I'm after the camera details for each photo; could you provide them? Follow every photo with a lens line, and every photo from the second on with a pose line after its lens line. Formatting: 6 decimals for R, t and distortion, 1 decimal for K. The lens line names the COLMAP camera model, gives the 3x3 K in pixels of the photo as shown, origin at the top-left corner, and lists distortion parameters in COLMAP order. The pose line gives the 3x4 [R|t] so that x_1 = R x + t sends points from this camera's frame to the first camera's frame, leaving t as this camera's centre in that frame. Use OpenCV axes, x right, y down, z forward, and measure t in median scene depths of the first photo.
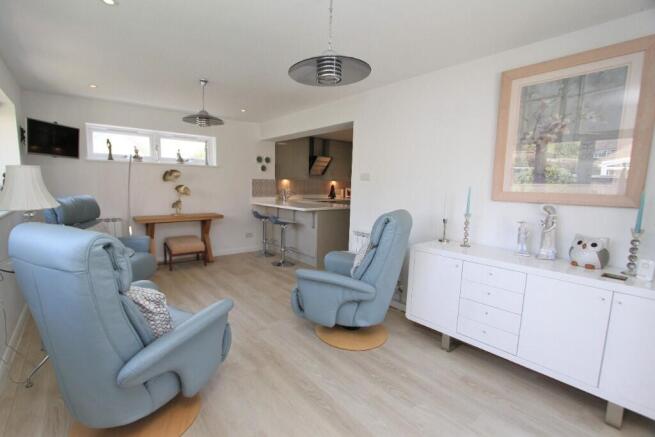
lens RADIAL K [[303.8, 0, 308.1], [0, 303.8, 222.8], [0, 0, 1]] dist [-0.000749, 0.000286]
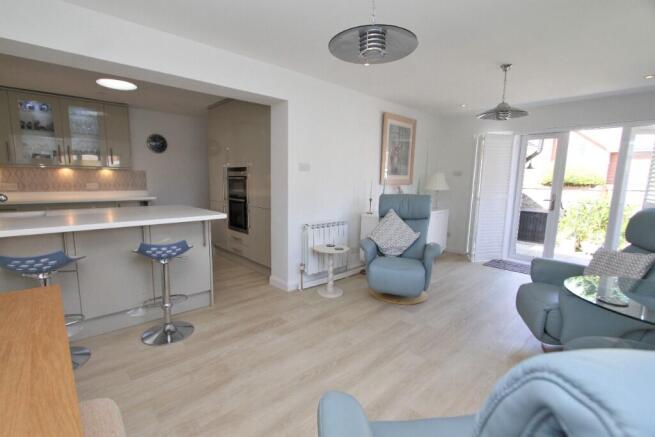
lens RADIAL K [[303.8, 0, 308.1], [0, 303.8, 222.8], [0, 0, 1]] dist [-0.000749, 0.000286]
pose [[-0.063175, -0.177169, 0.982151, -0.990709], [0.114522, 0.976329, 0.183485, -0.200333], [-0.991410, 0.124069, -0.041390, 1.322431]]
